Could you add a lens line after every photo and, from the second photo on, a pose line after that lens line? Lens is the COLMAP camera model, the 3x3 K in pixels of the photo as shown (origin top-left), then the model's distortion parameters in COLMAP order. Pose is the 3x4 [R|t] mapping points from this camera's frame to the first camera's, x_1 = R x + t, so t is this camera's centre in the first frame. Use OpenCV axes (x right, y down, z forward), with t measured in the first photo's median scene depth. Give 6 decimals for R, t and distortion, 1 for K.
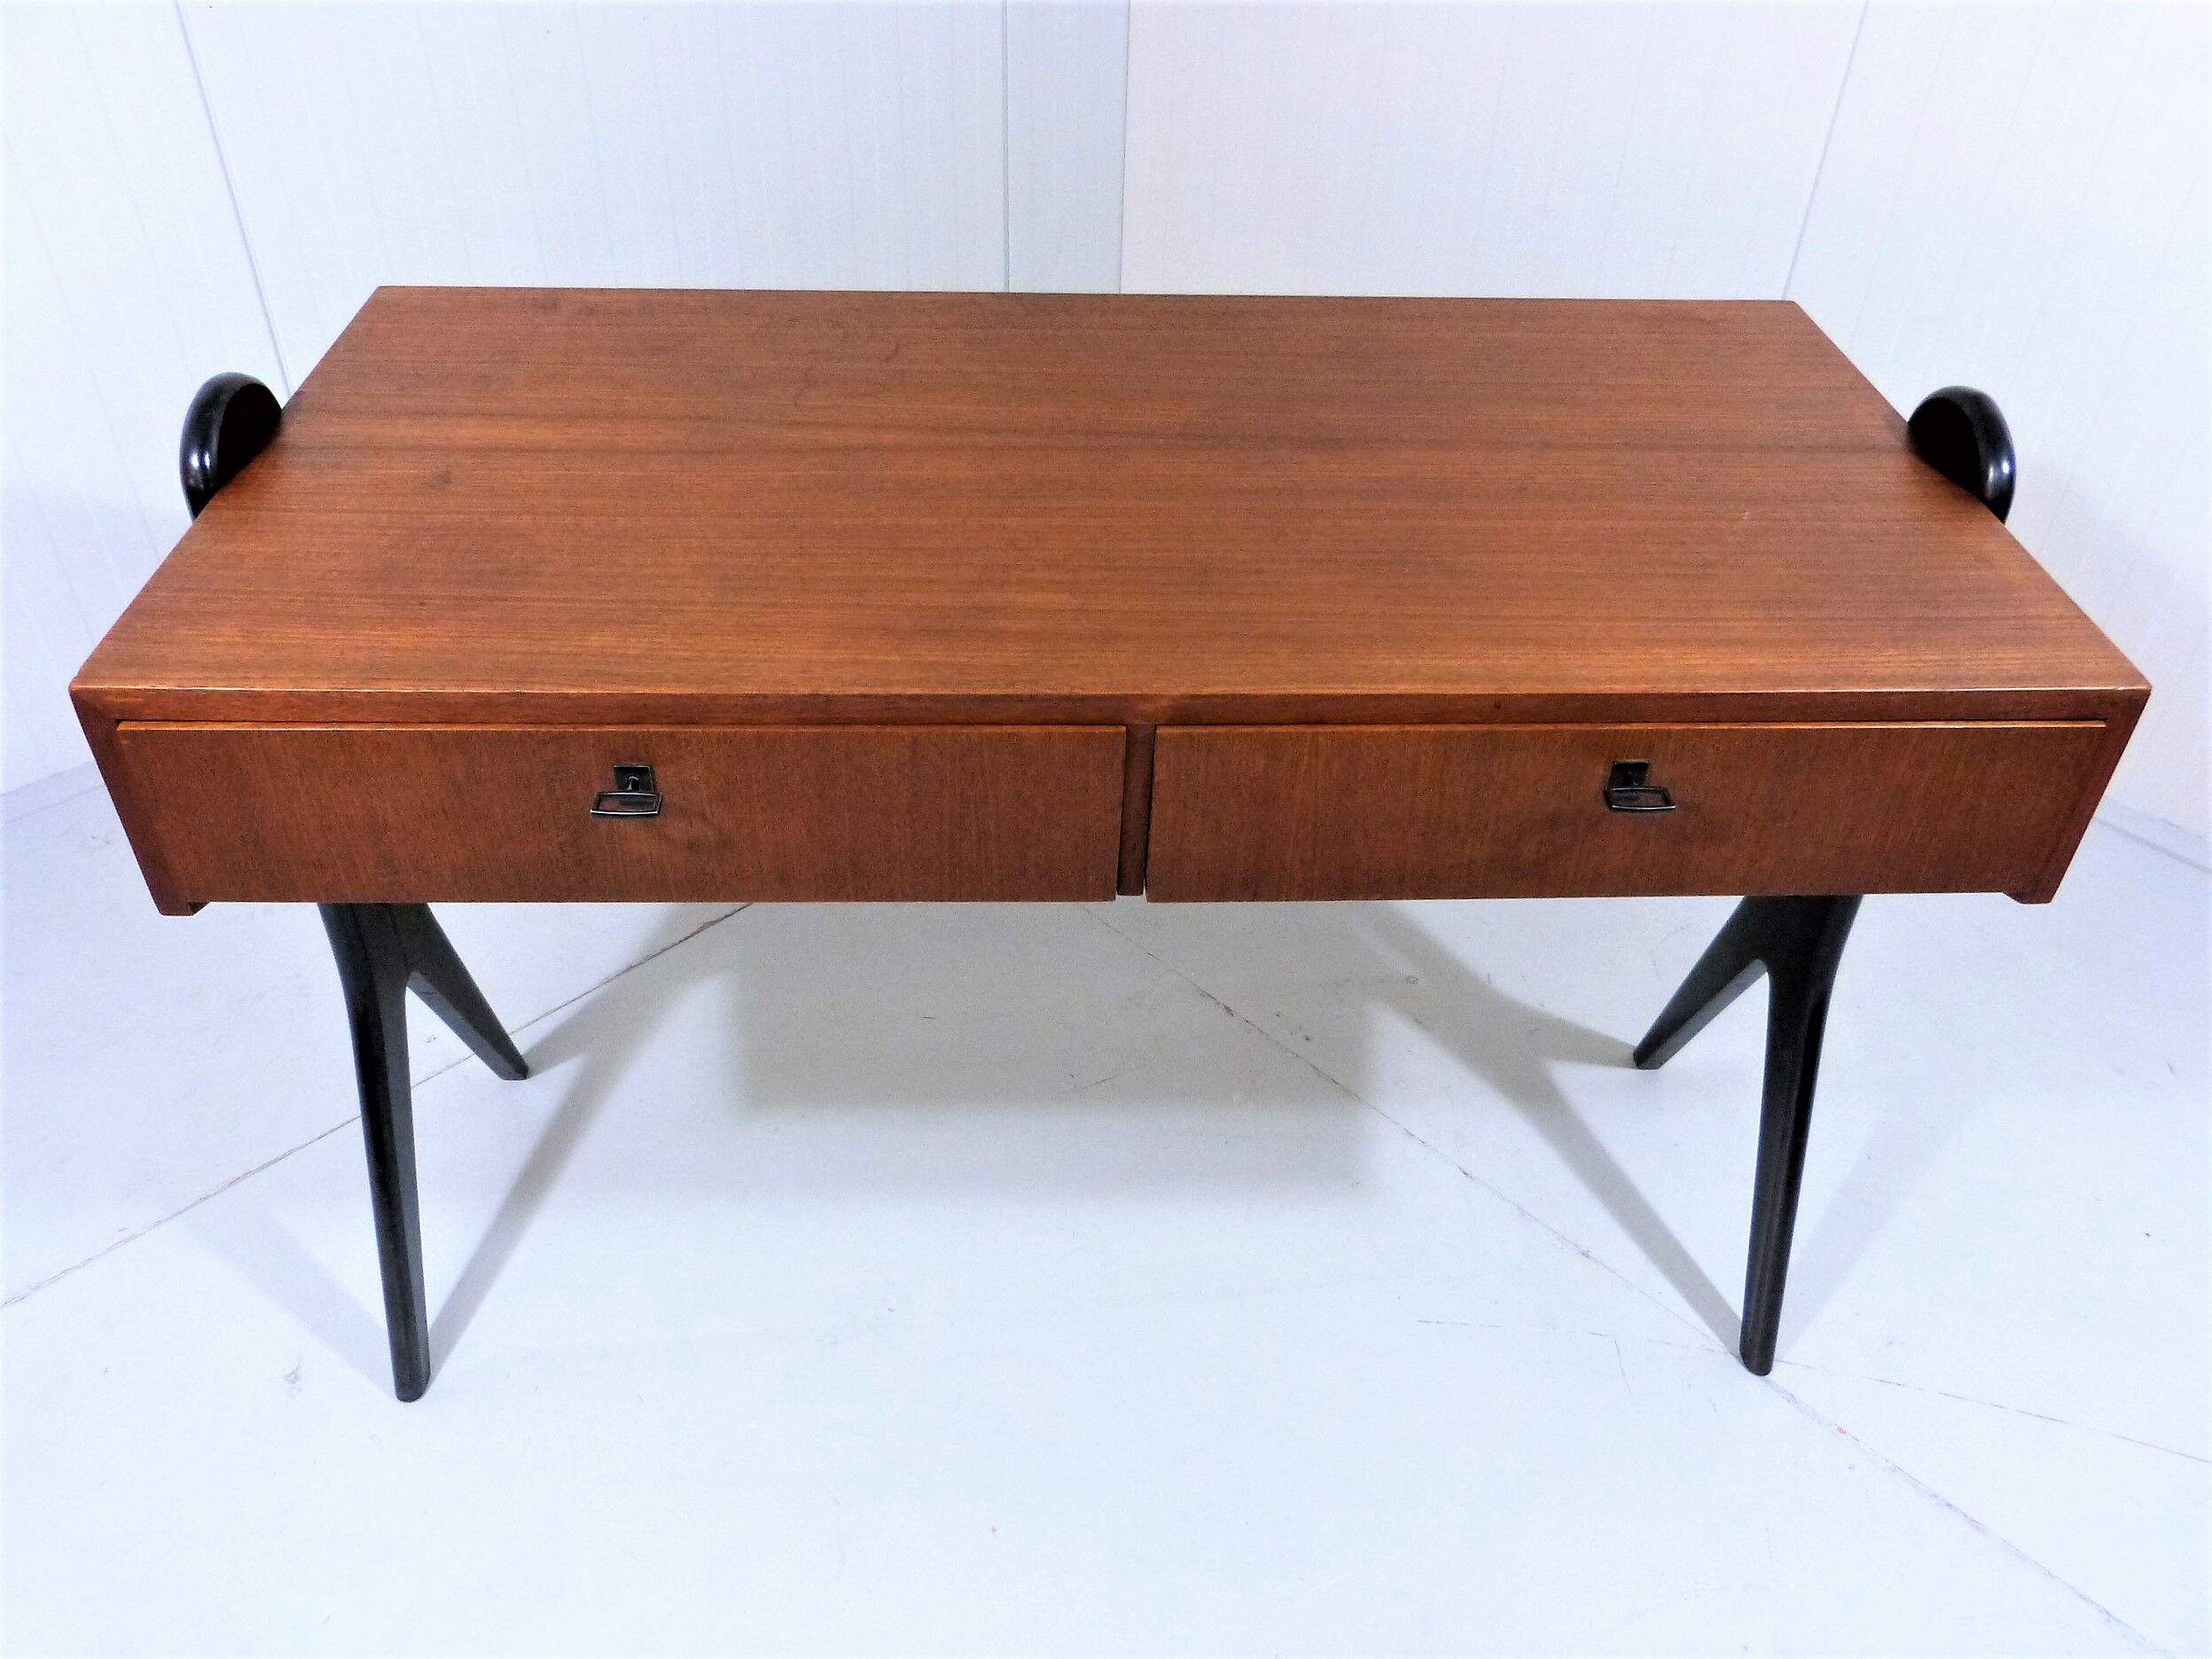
lens RADIAL K [[1699.6, 0, 1108.5], [0, 1699.6, 829.8], [0, 0, 1]] dist [-0.024957, 0.007256]
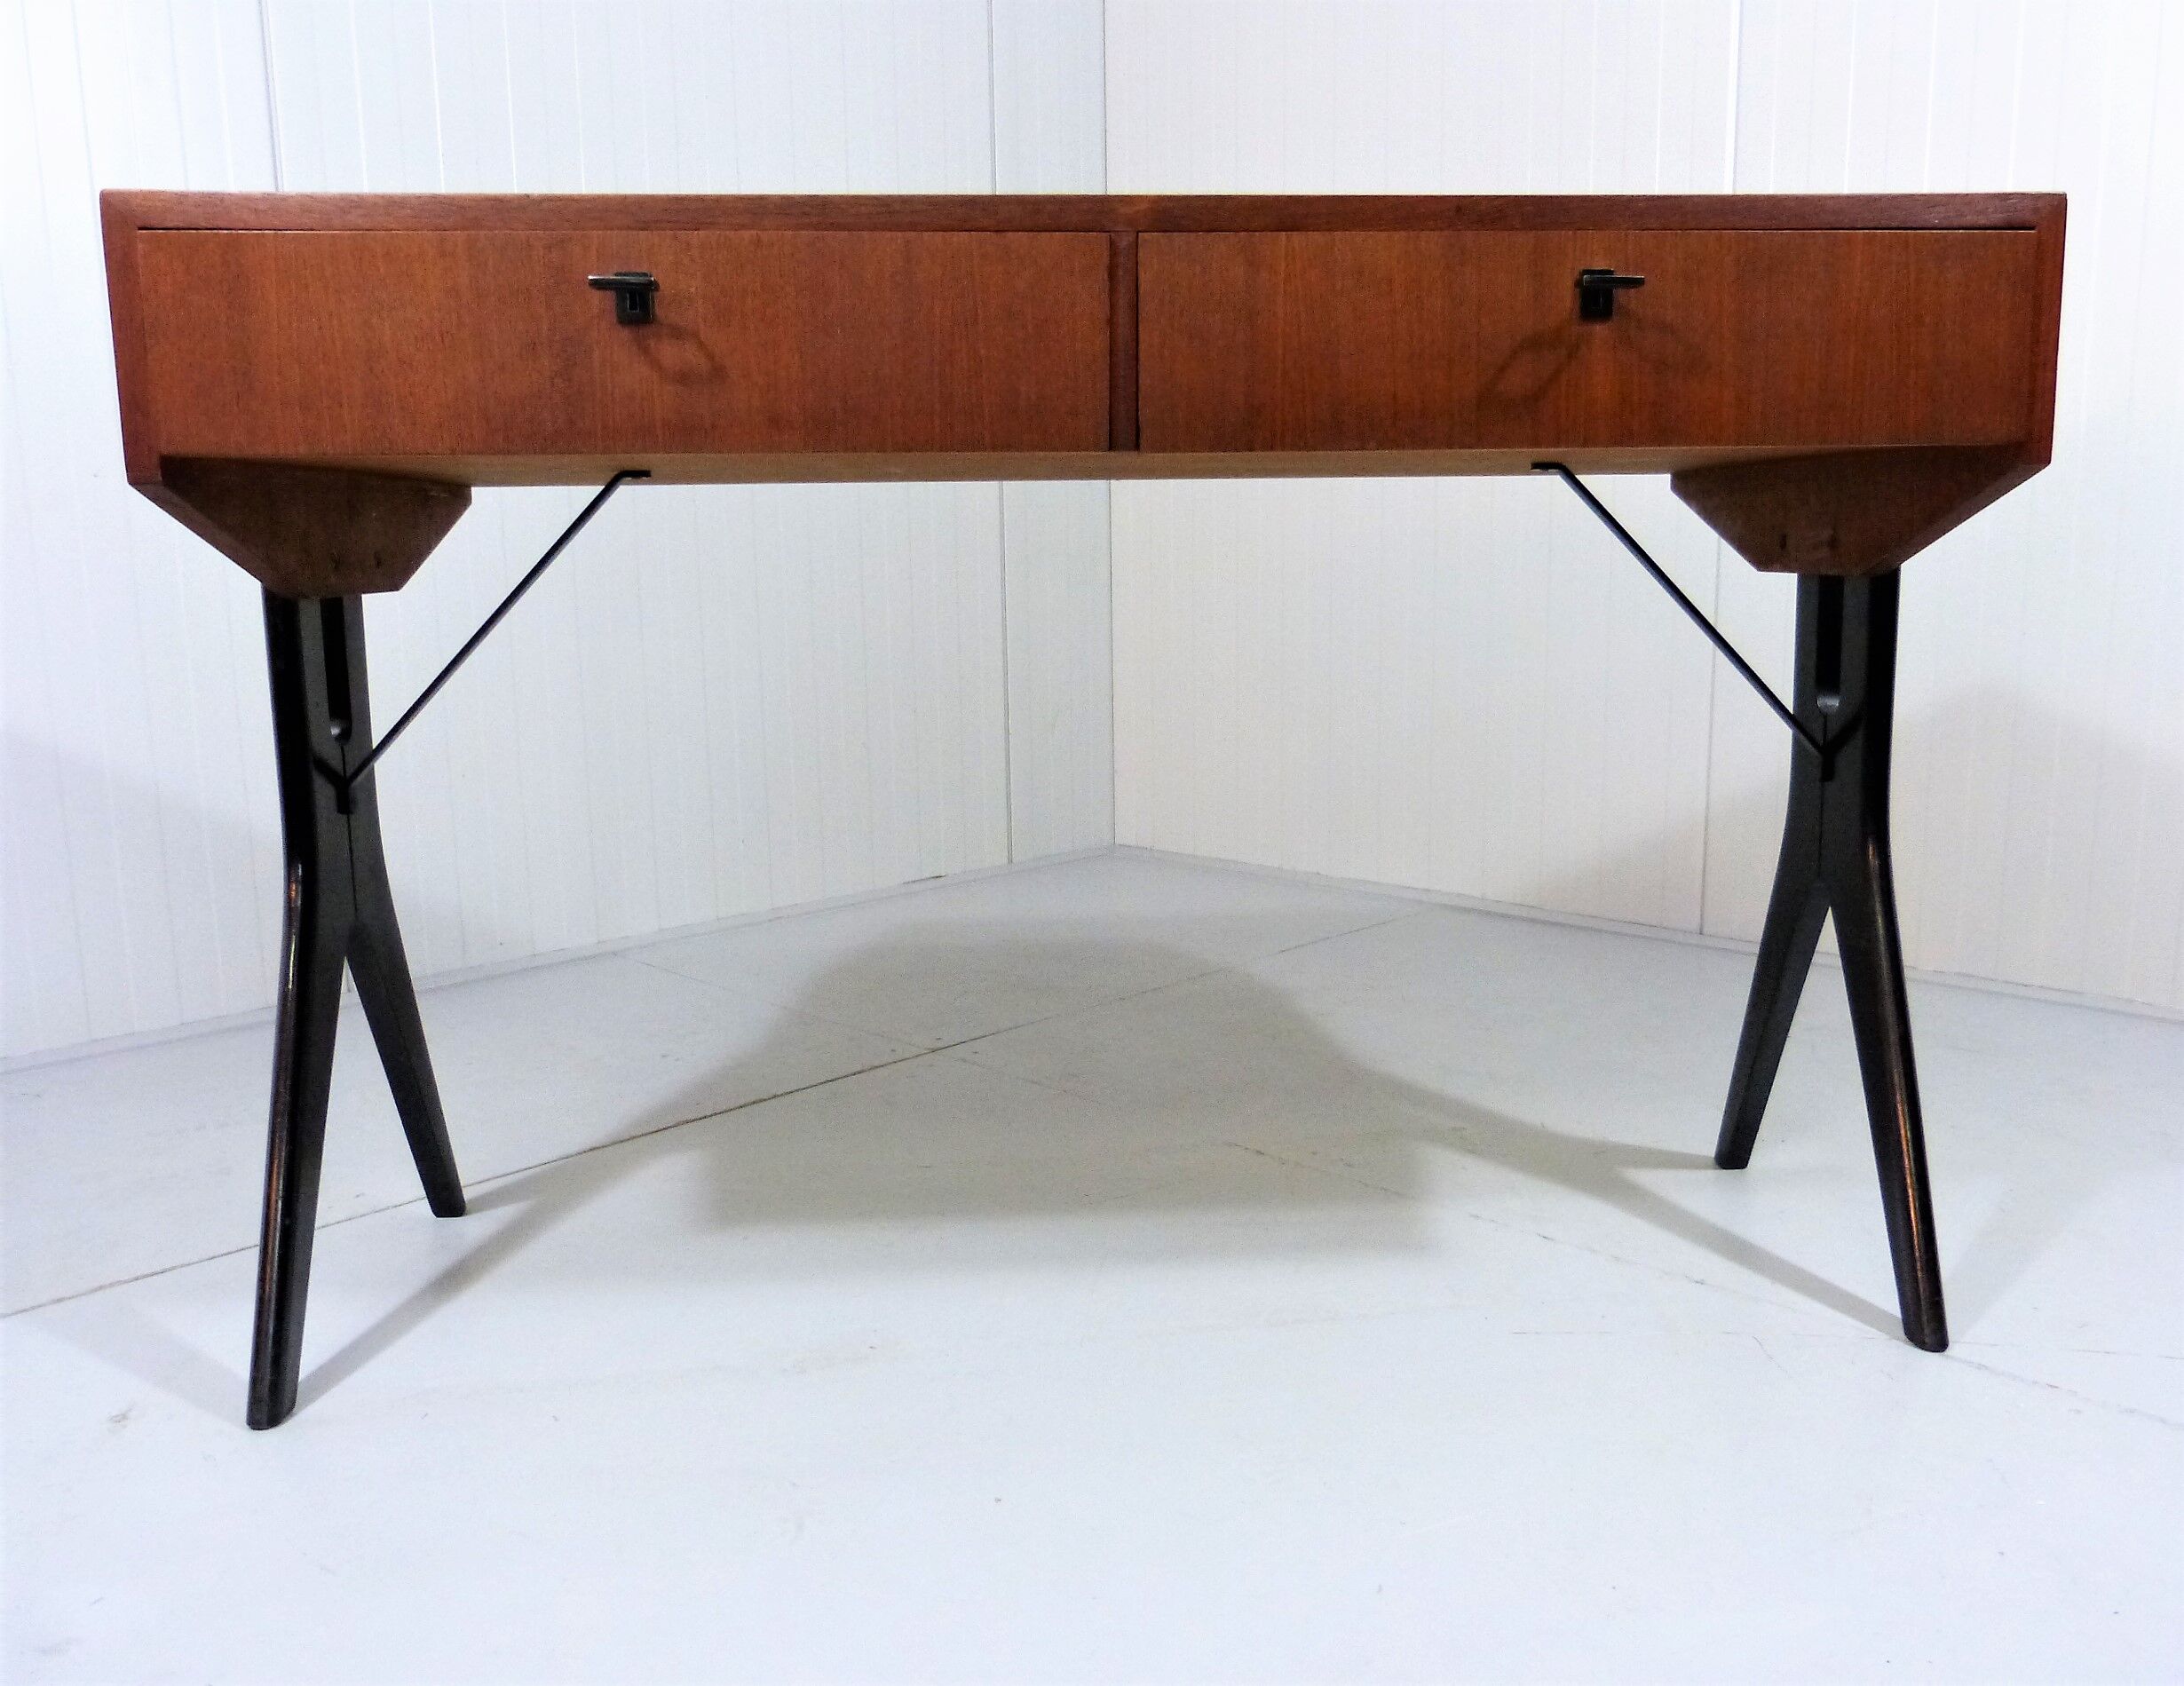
lens RADIAL K [[1699.5, 0, 1139.2], [0, 1699.5, 830.7], [0, 0, 1]] dist [-0.017642, 0.004526]
pose [[0.998779, -0.043997, 0.022448, -0.009540], [0.049368, 0.874613, -0.482301, 0.675770], [0.001587, 0.482820, 0.875718, 0.229360]]
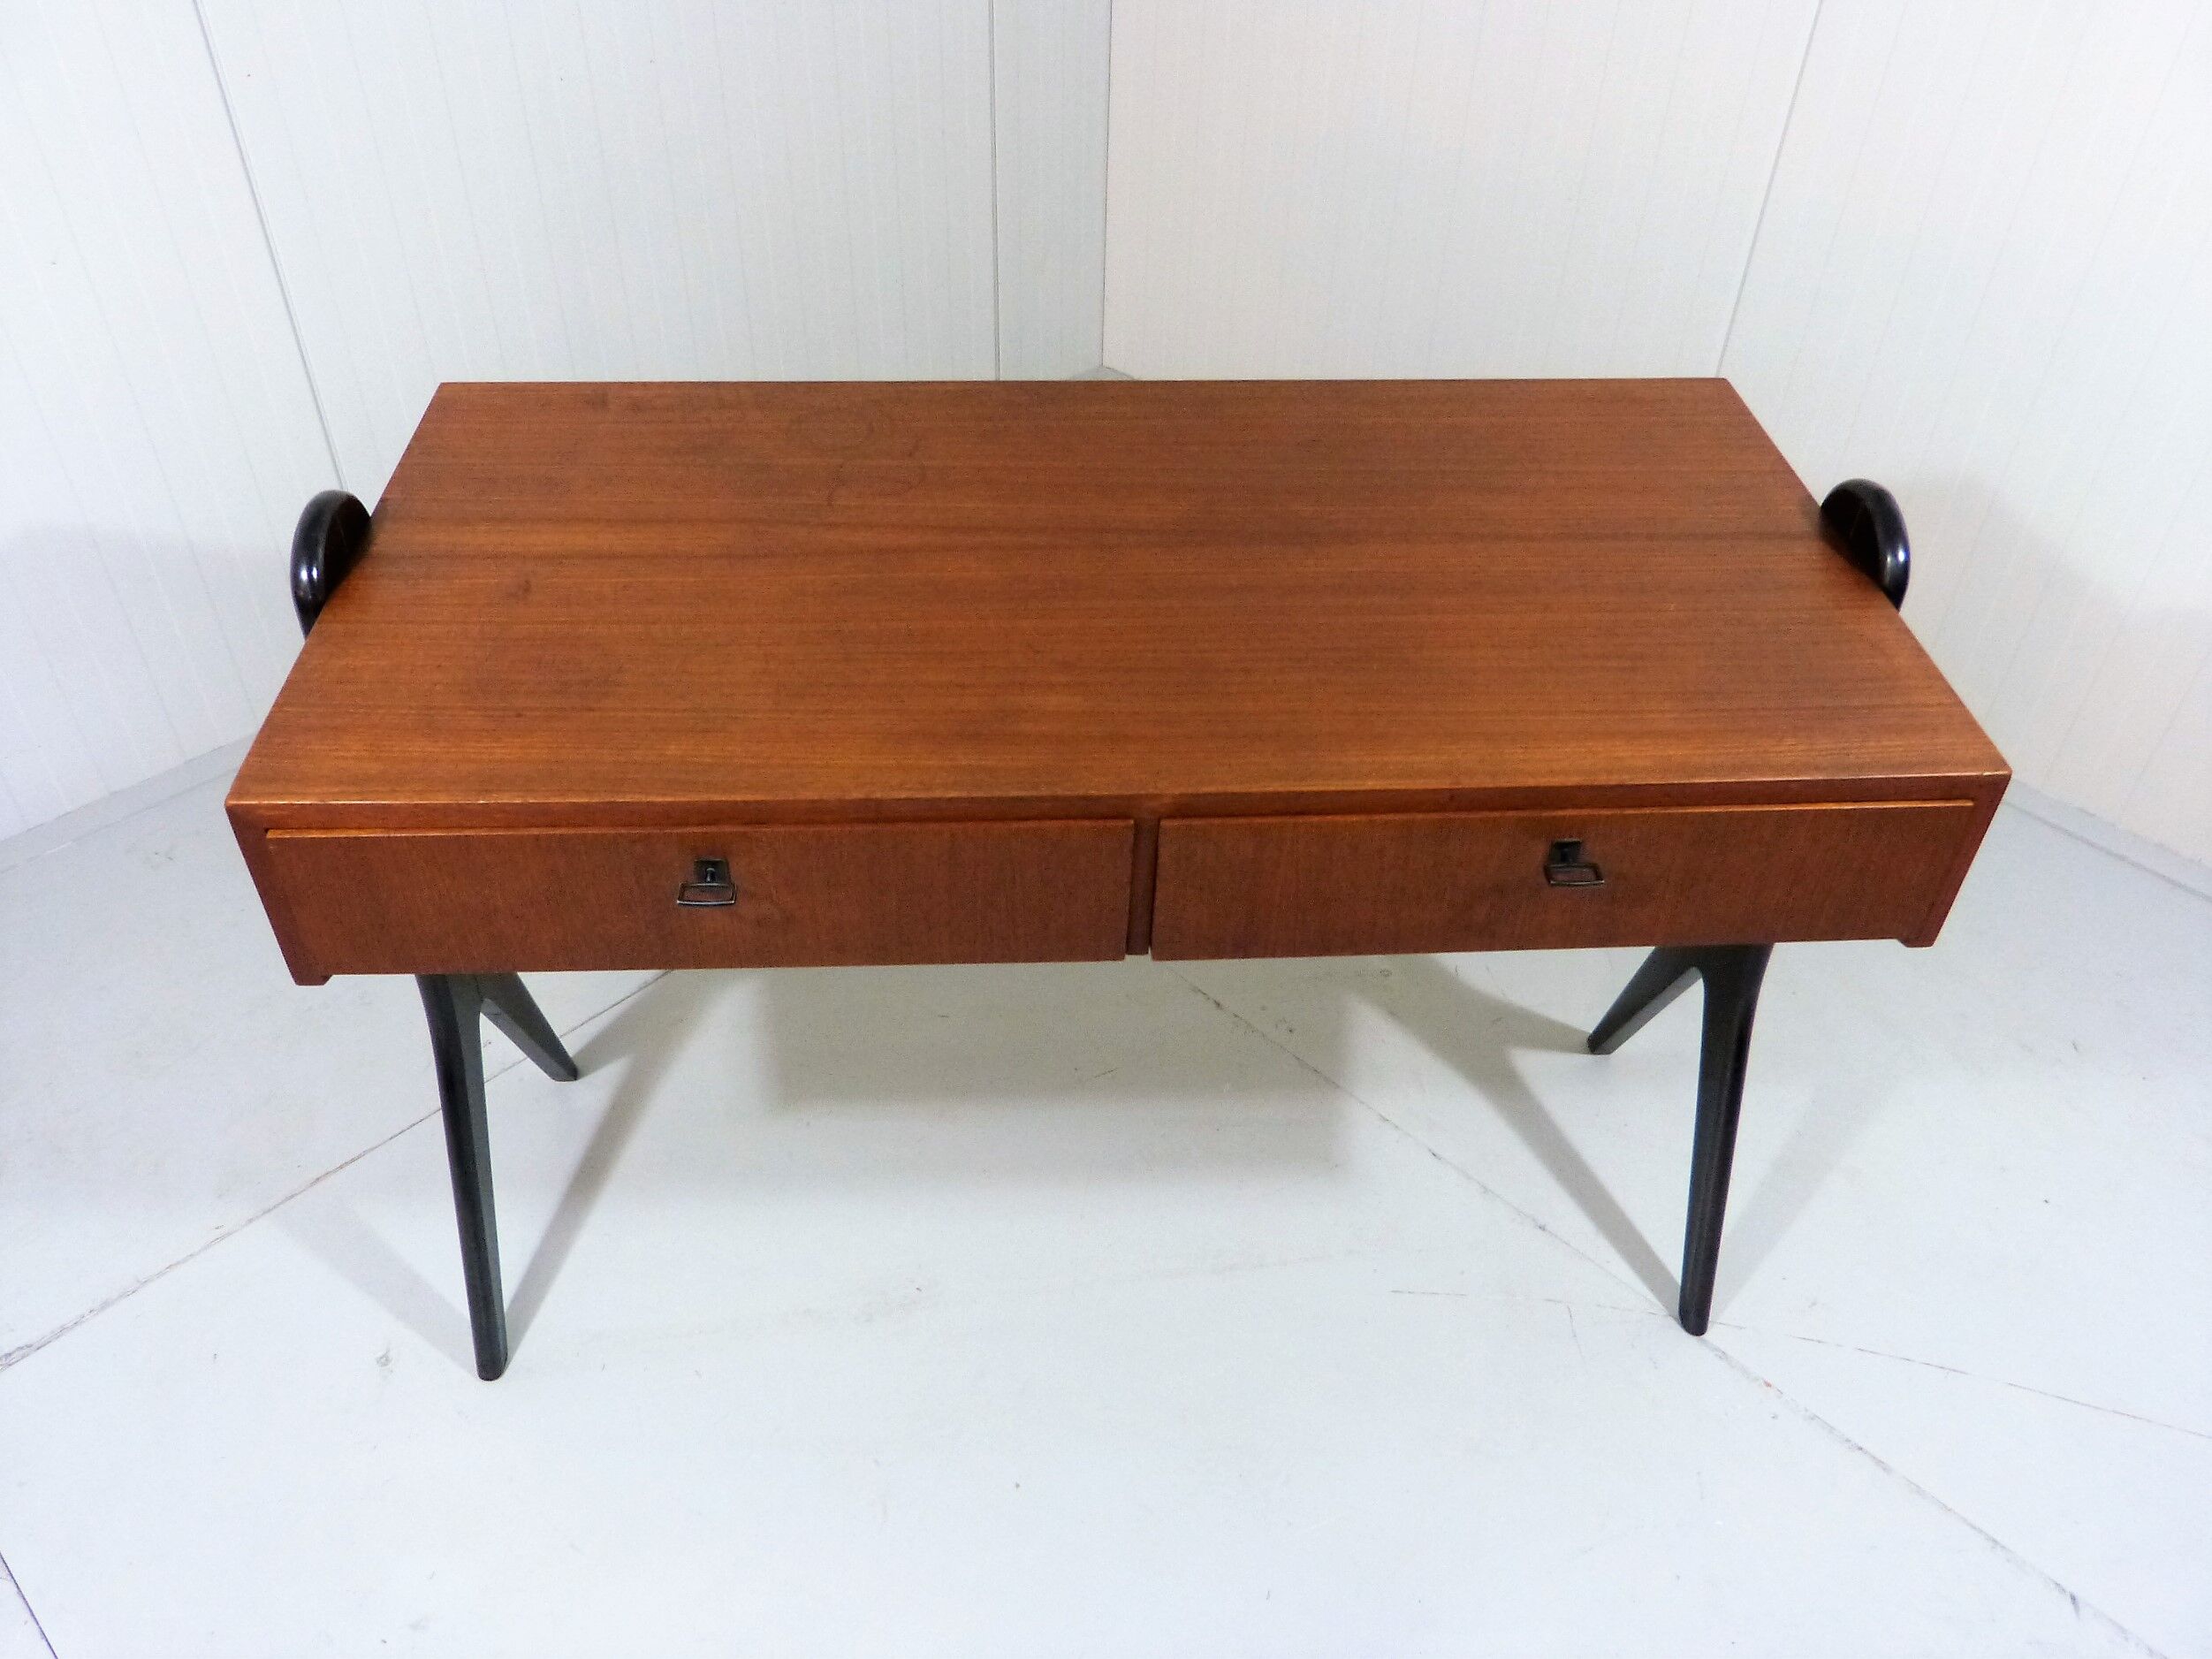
lens RADIAL K [[1694.9, 0, 1111.4], [0, 1694.9, 829.4], [0, 0, 1]] dist [-0.024514, 0.000665]
pose [[0.999840, -0.012898, 0.012411, -0.017349], [0.012385, 0.999100, 0.040557, -0.089360], [-0.012923, -0.040397, 0.999100, -0.141520]]
